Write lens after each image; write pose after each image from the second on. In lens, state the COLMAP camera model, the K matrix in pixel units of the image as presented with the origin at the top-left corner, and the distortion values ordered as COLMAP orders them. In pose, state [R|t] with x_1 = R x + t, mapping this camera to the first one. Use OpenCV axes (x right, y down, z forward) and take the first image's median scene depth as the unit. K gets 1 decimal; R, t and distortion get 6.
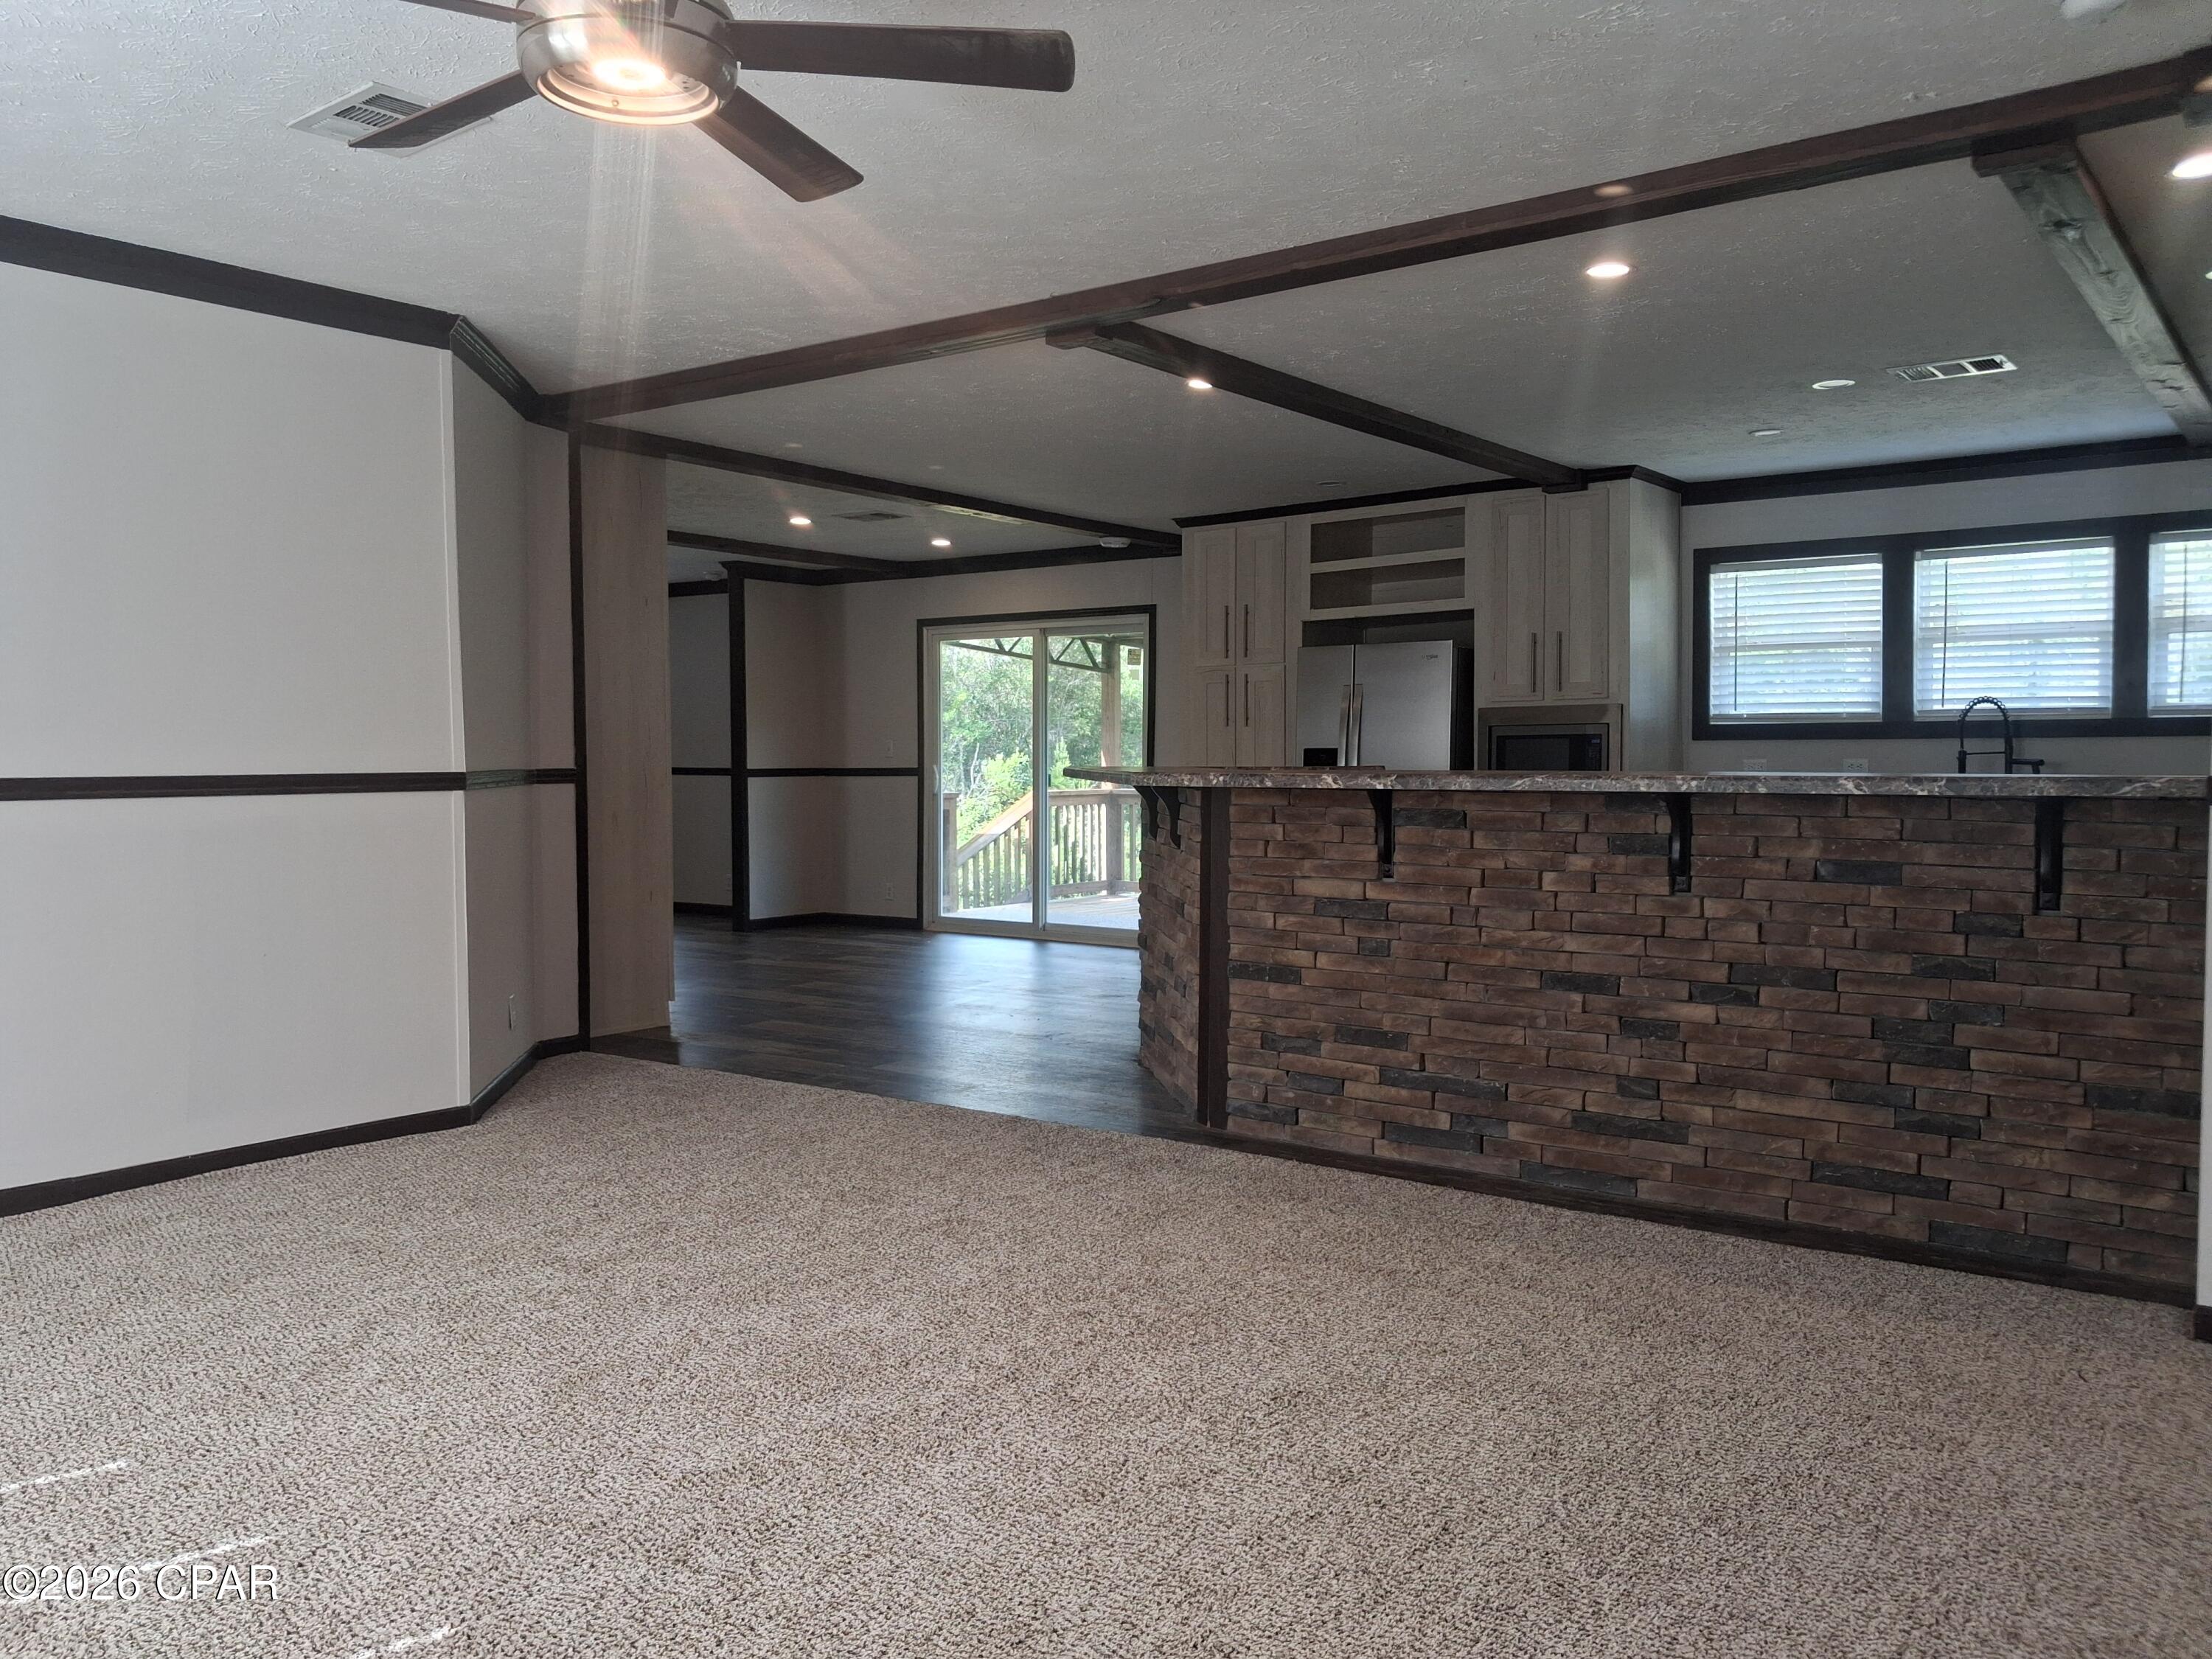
lens RADIAL K [[1736.0, 0, 1087.1], [0, 1736.0, 807.4], [0, 0, 1]] dist [0.056699, -0.092599]
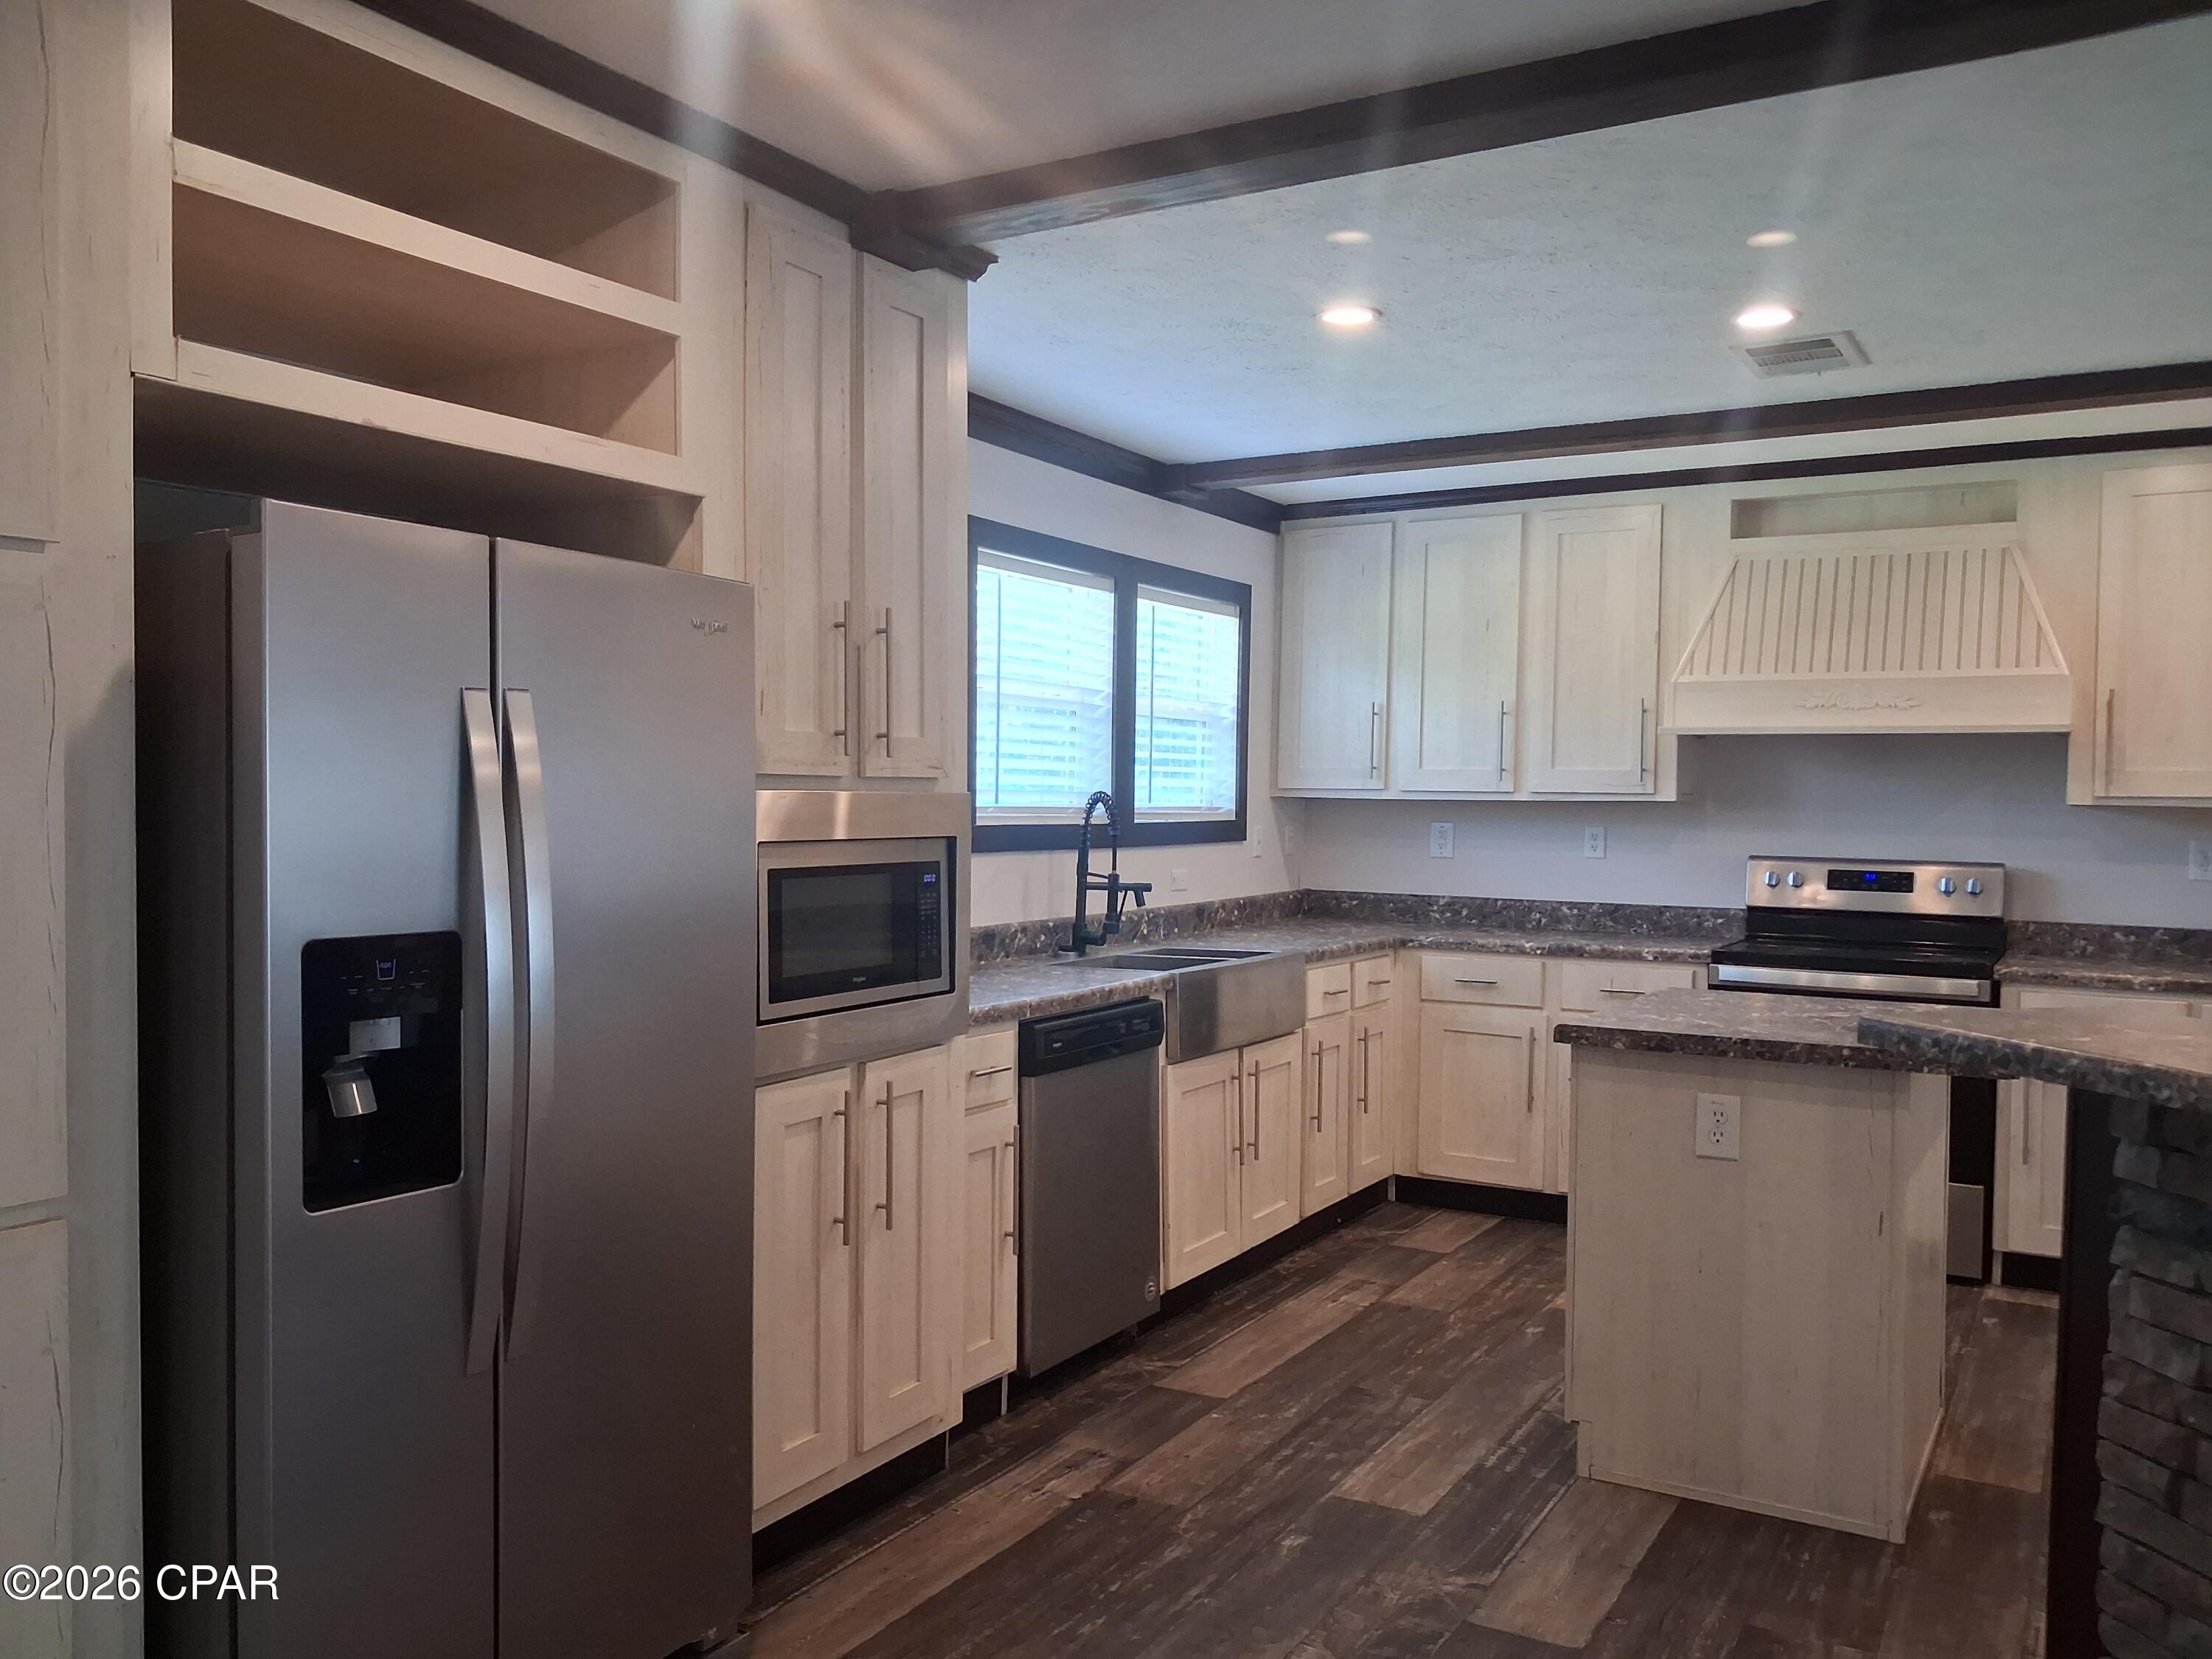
lens RADIAL K [[1736.0, 0, 1084.9], [0, 1736.0, 836.7], [0, 0, 1]] dist [0.056699, -0.092599]
pose [[-0.135401, -0.021733, 0.990552, -0.207287], [0.014986, 0.999600, 0.023980, -0.091718], [-0.990678, 0.018092, -0.135021, 1.617610]]
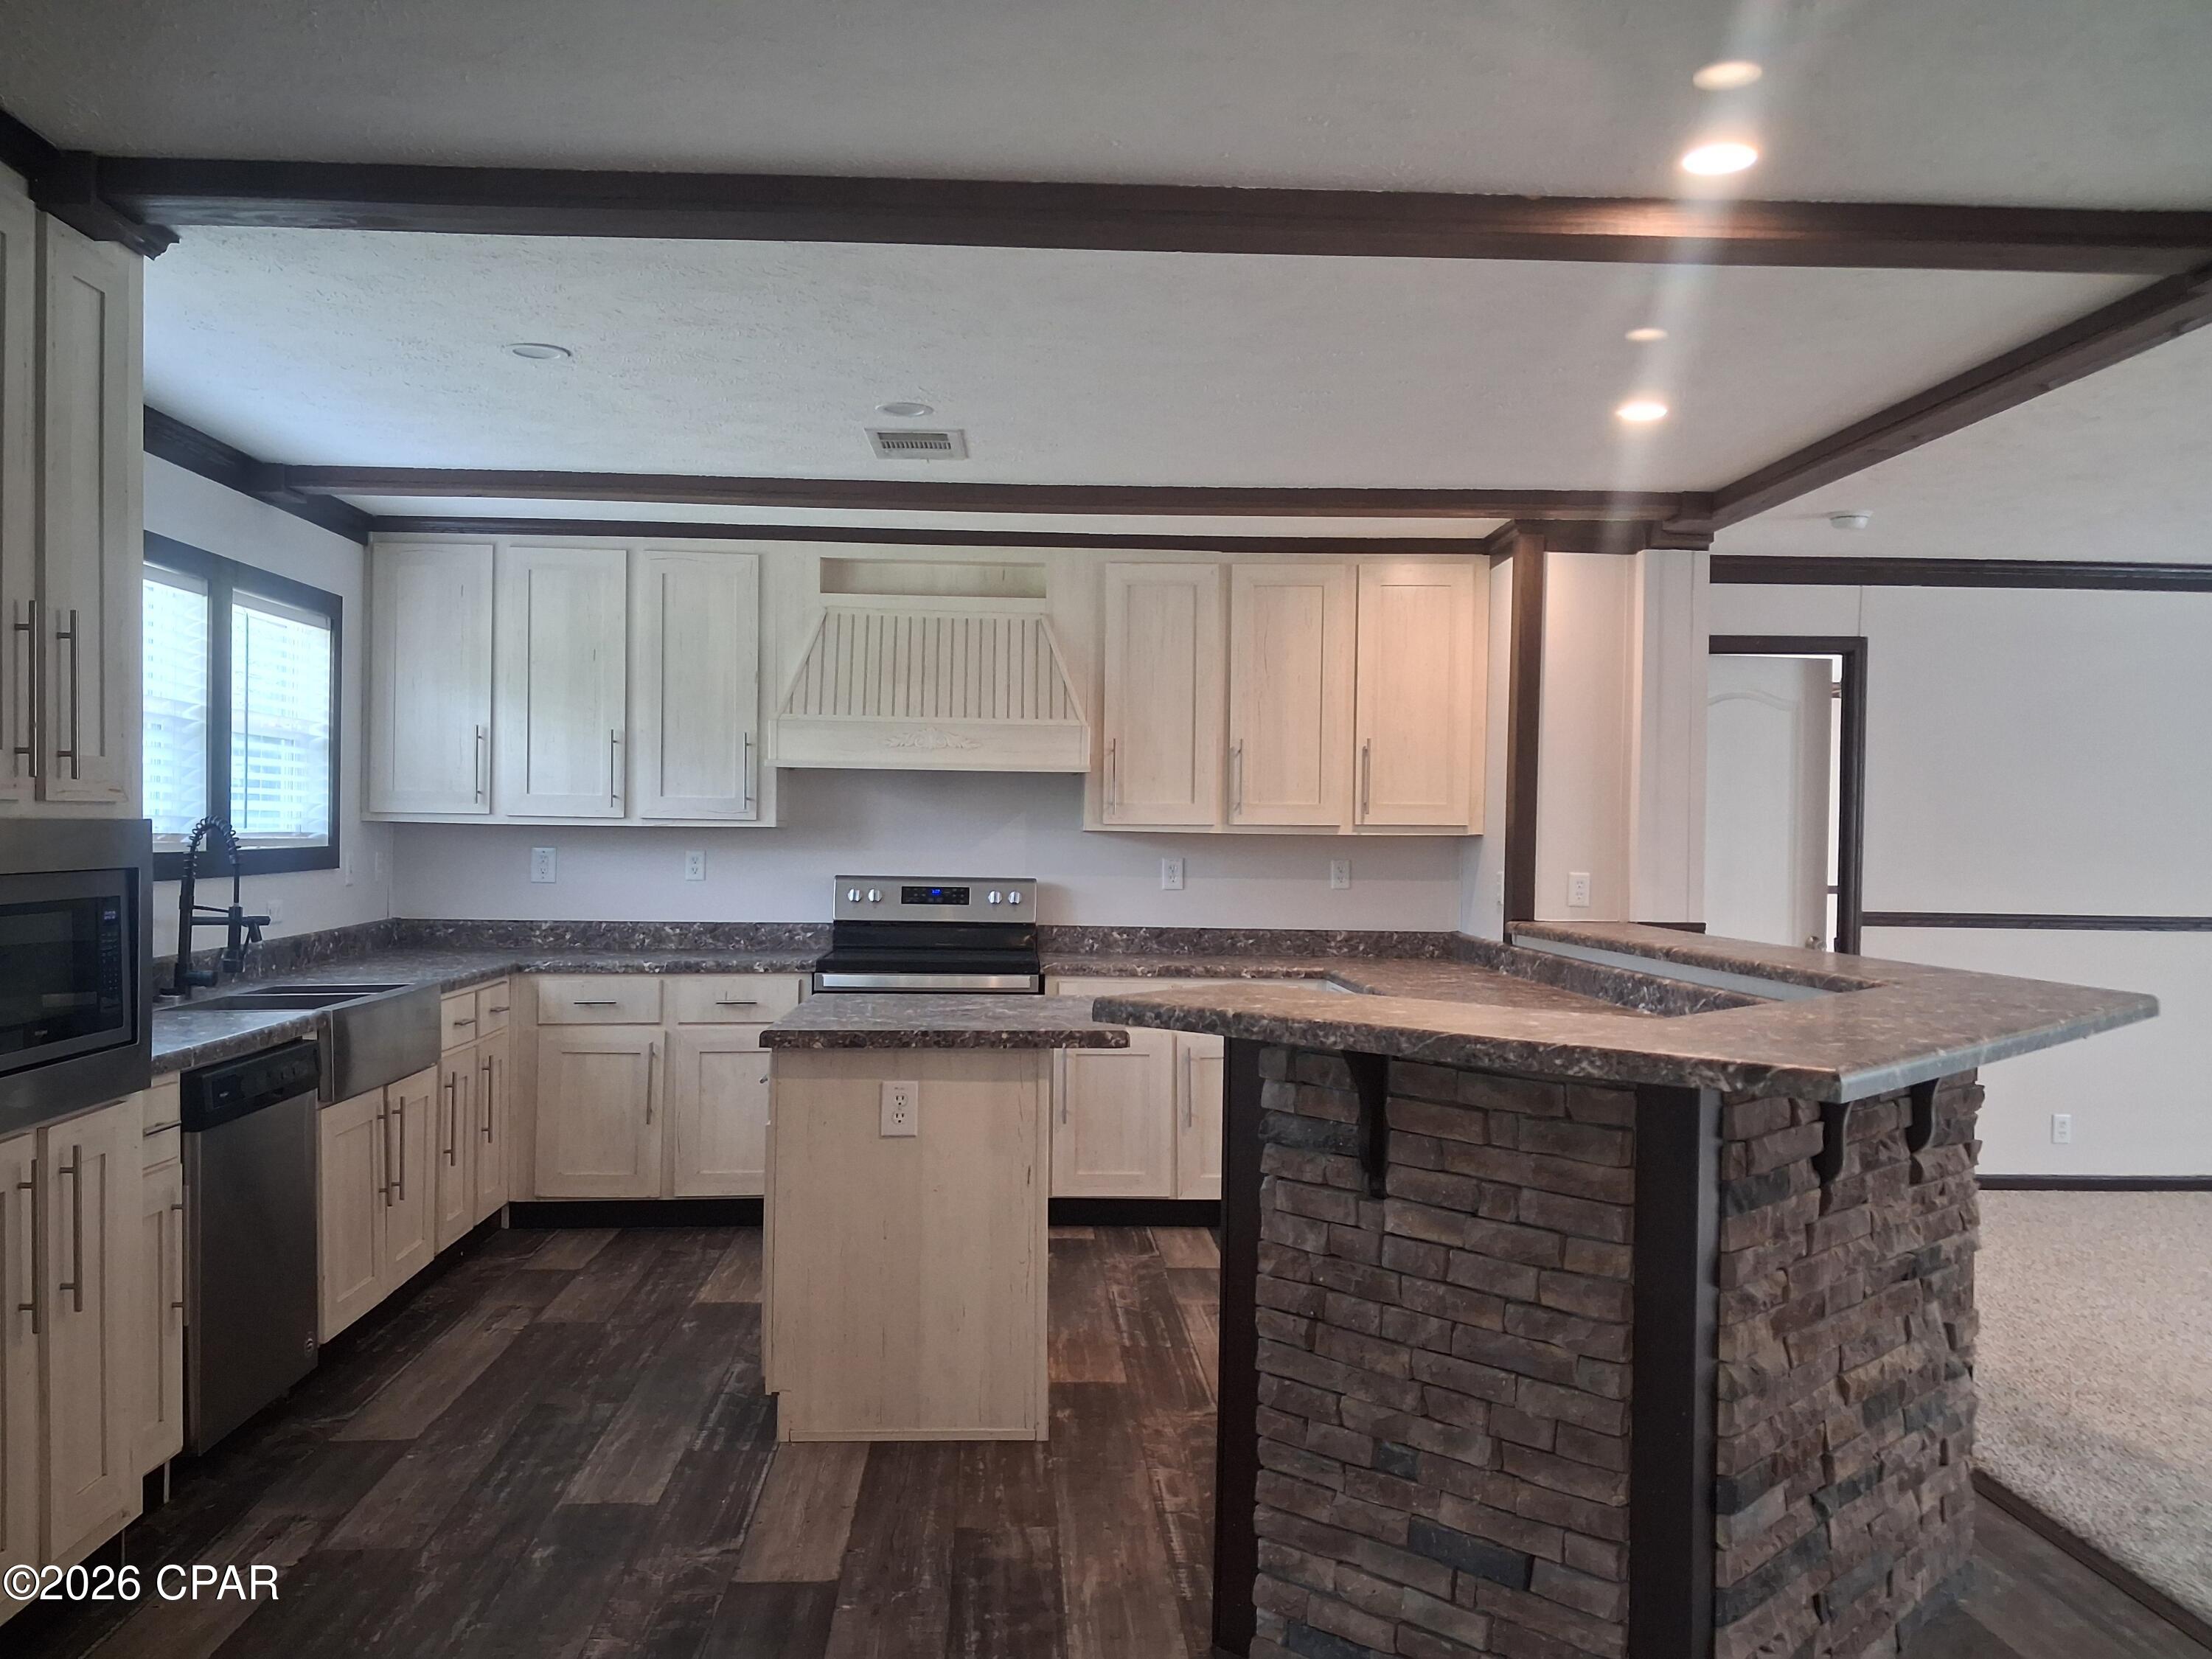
lens RADIAL K [[1736.0, 0, 1090.1], [0, 1736.0, 839.3], [0, 0, 1]] dist [0.056699, -0.092599]
pose [[-0.658049, -0.008943, 0.752922, -0.213474], [0.009221, 0.999759, 0.019933, -0.095227], [-0.752919, 0.020060, -0.657807, 1.729124]]
